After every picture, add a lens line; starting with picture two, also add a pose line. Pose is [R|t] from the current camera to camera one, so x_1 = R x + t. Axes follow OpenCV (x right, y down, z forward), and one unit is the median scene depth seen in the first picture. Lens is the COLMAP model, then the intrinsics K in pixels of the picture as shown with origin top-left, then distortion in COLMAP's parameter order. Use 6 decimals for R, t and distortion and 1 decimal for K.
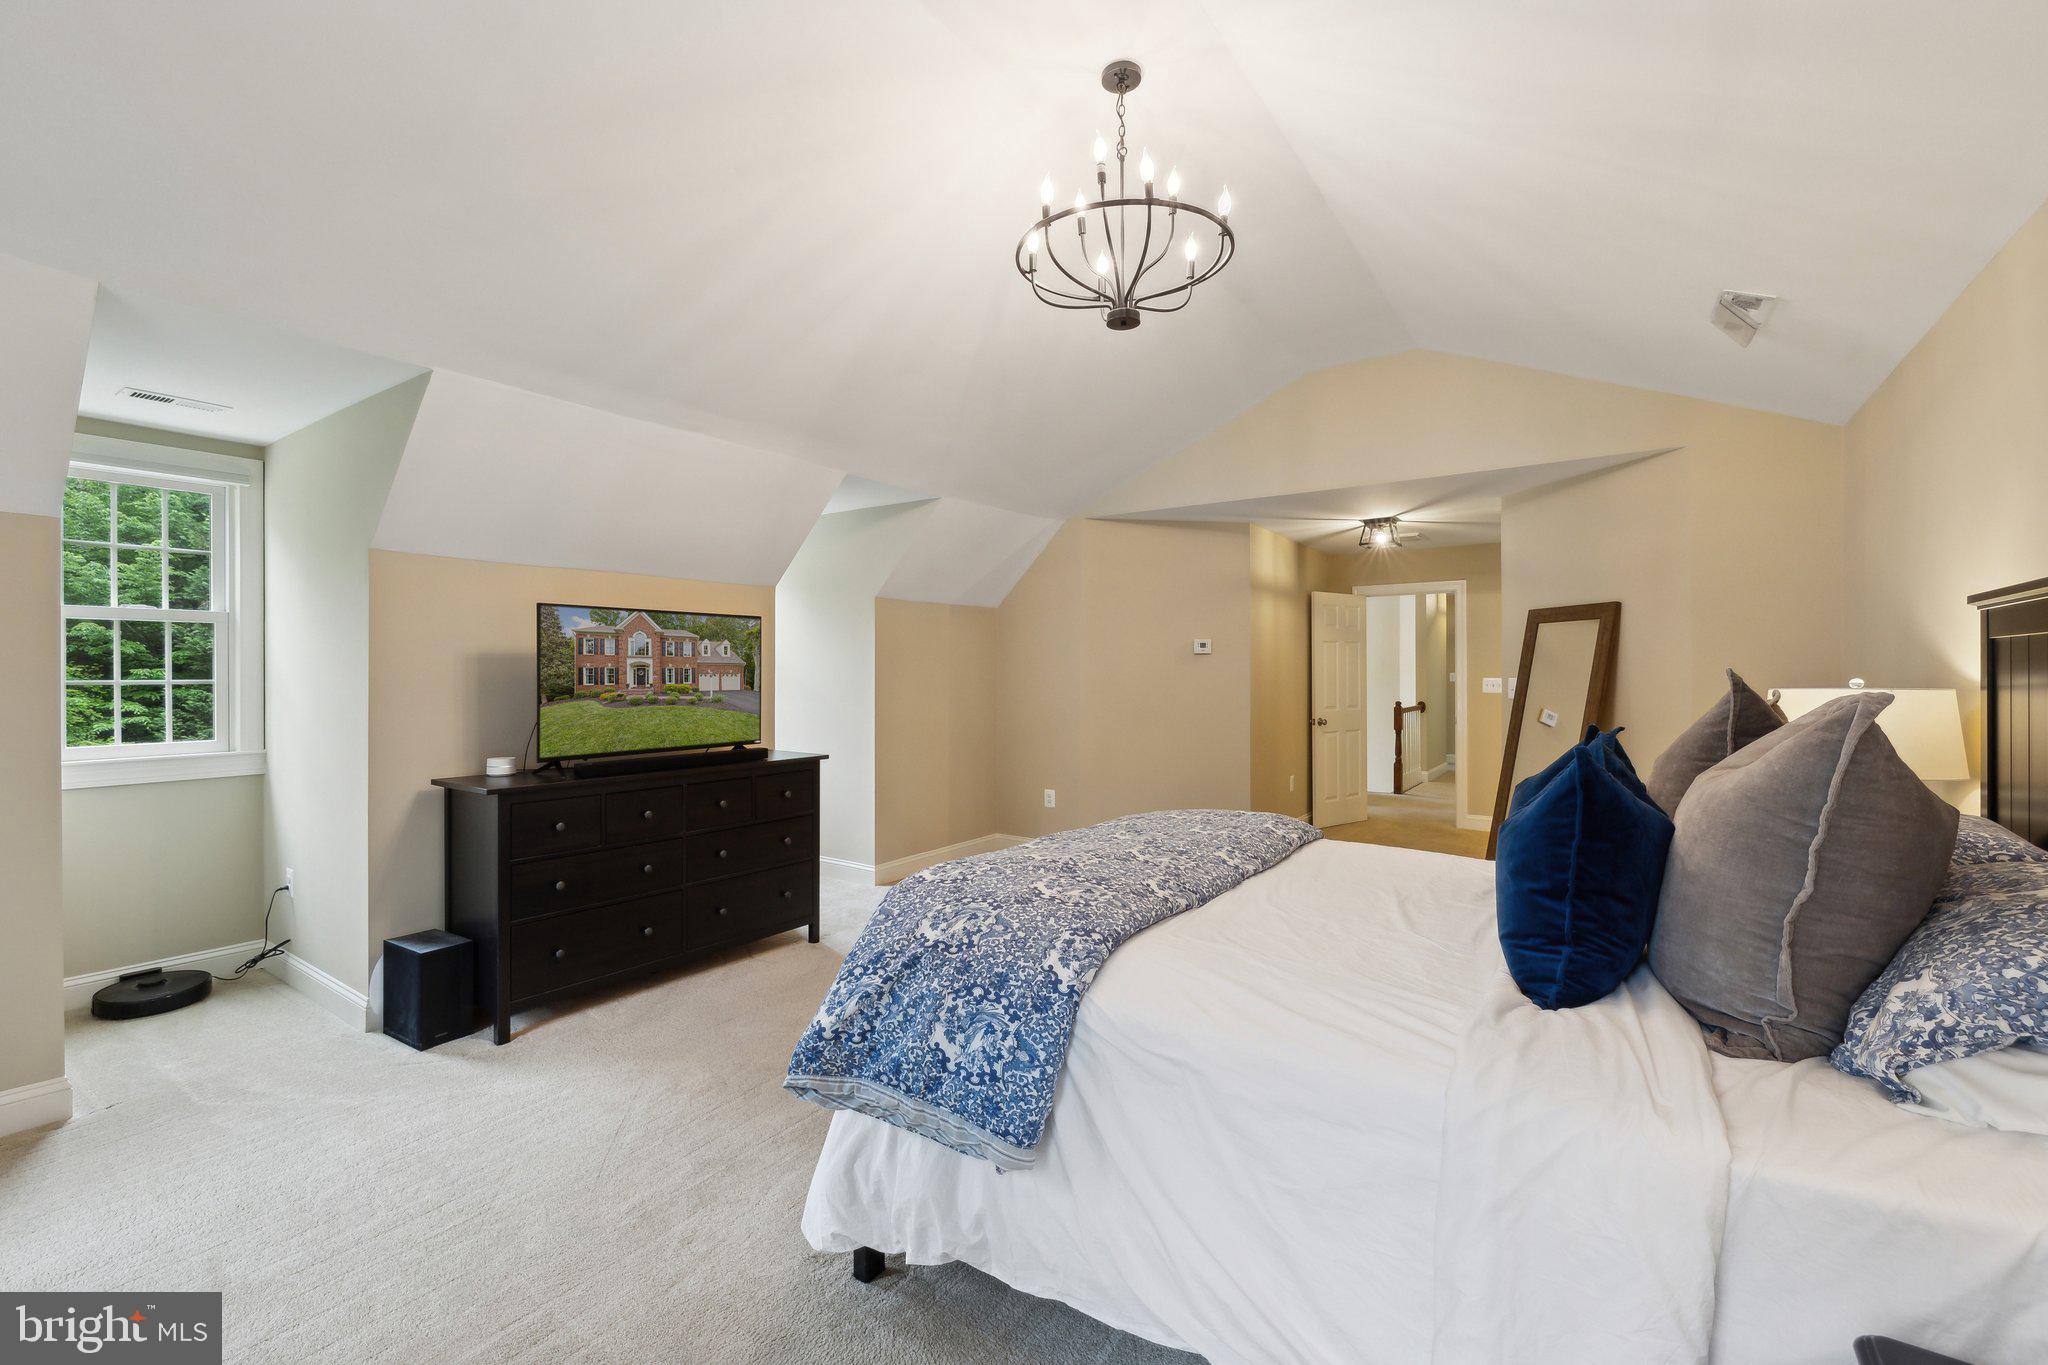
lens RADIAL K [[890.7, 0, 1025.8], [0, 890.7, 675.9], [0, 0, 1]] dist [-0.000557, -0.000048]
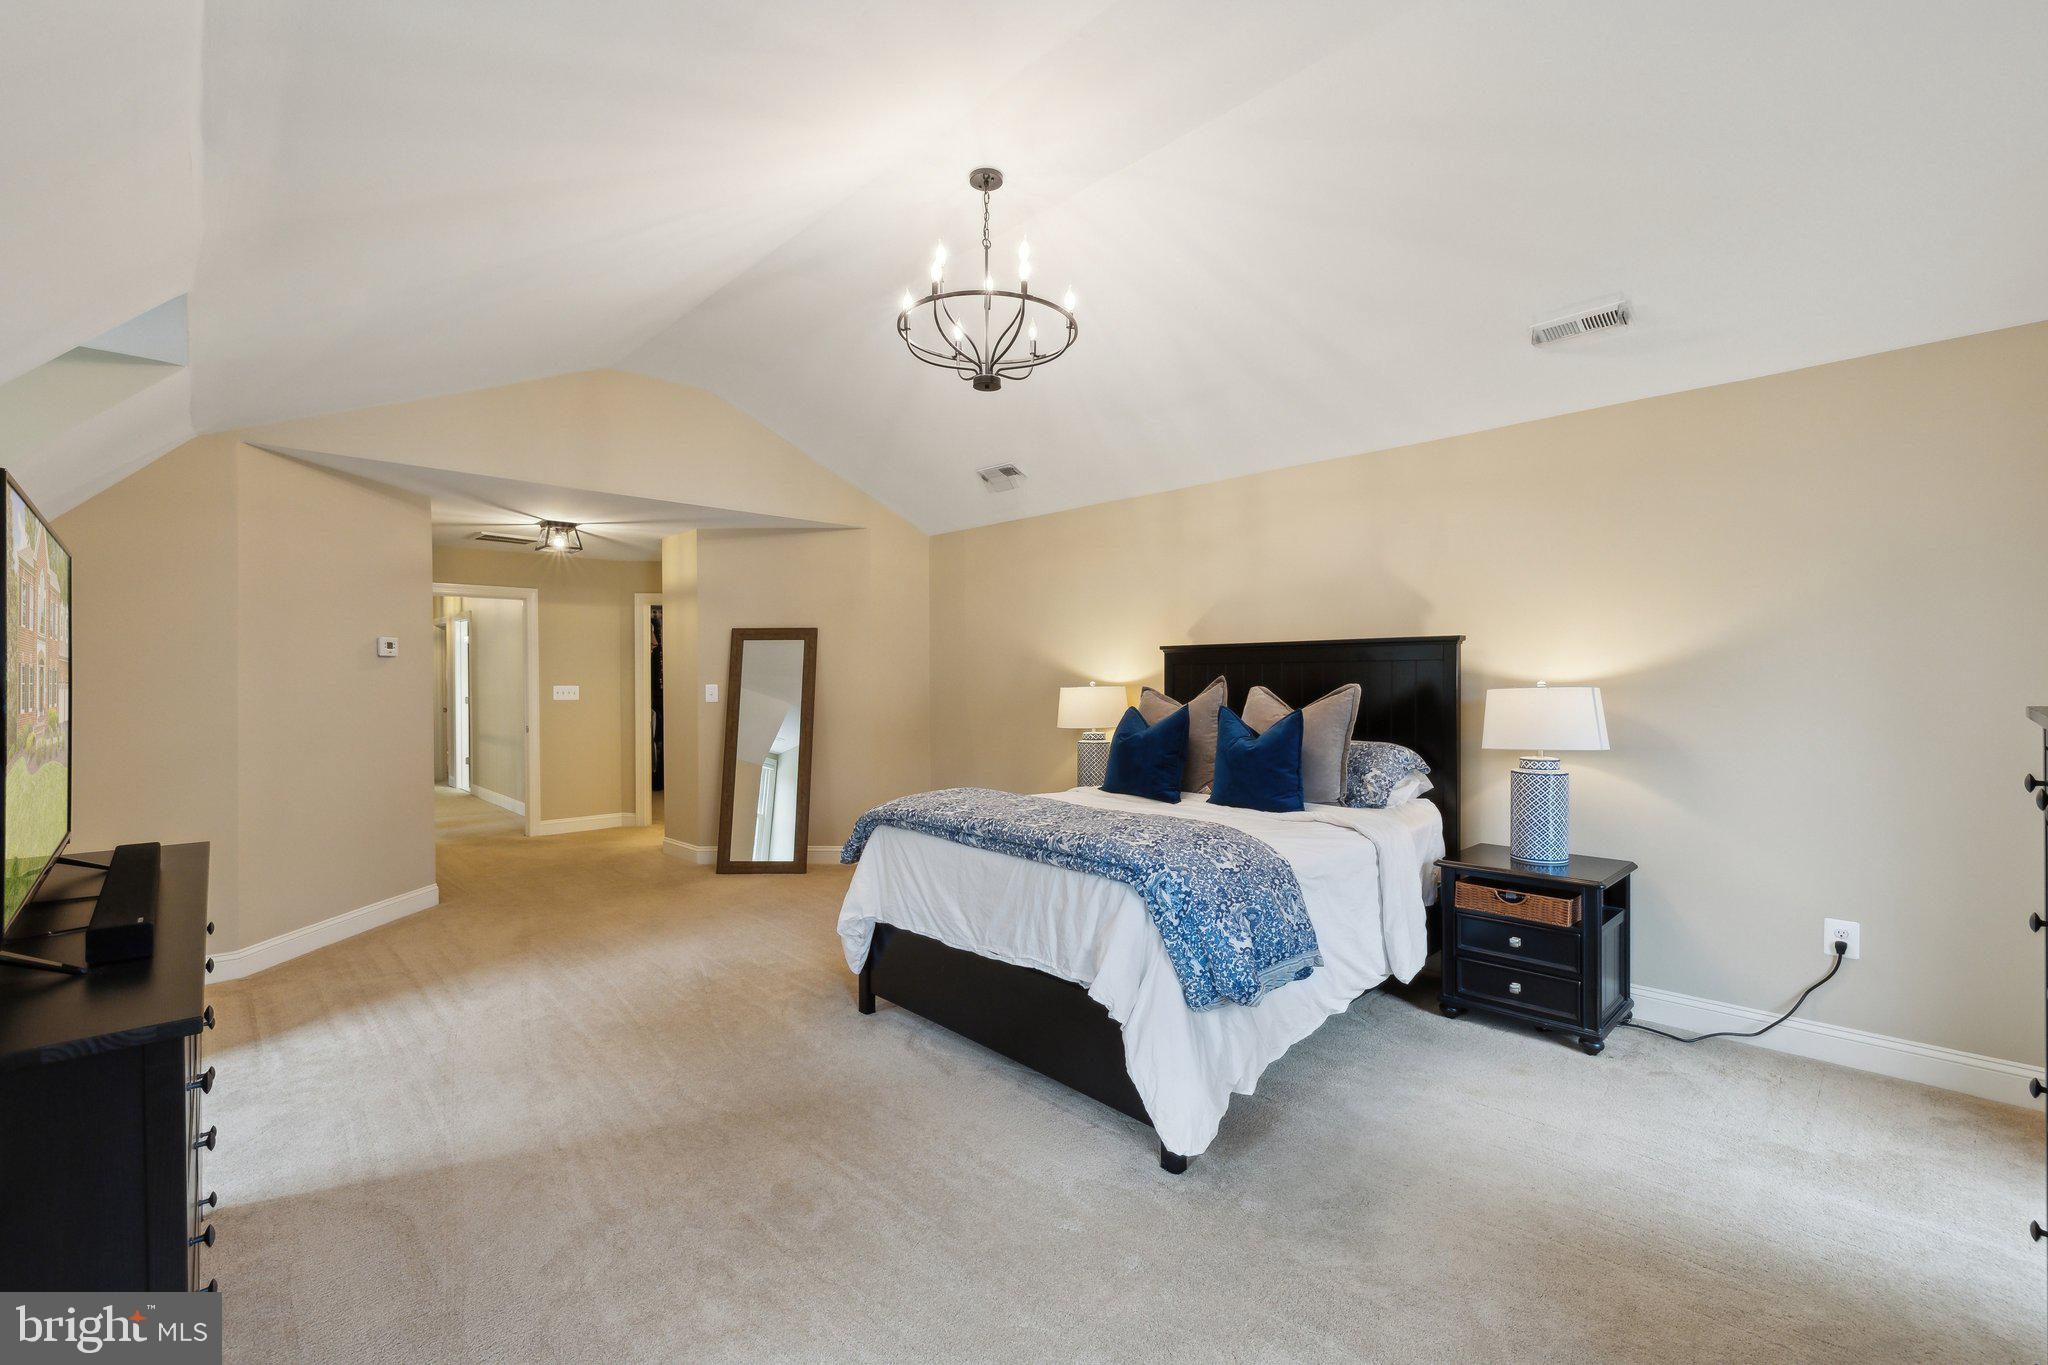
lens RADIAL K [[887.2, 0, 1018.7], [0, 887.2, 700.9], [0, 0, 1]] dist [-0.002178, -0.000119]
pose [[0.196957, -0.021587, 0.980174, -0.551214], [0.008218, 0.999759, 0.020367, 0.003312], [-0.980378, 0.004044, 0.197087, 0.383825]]
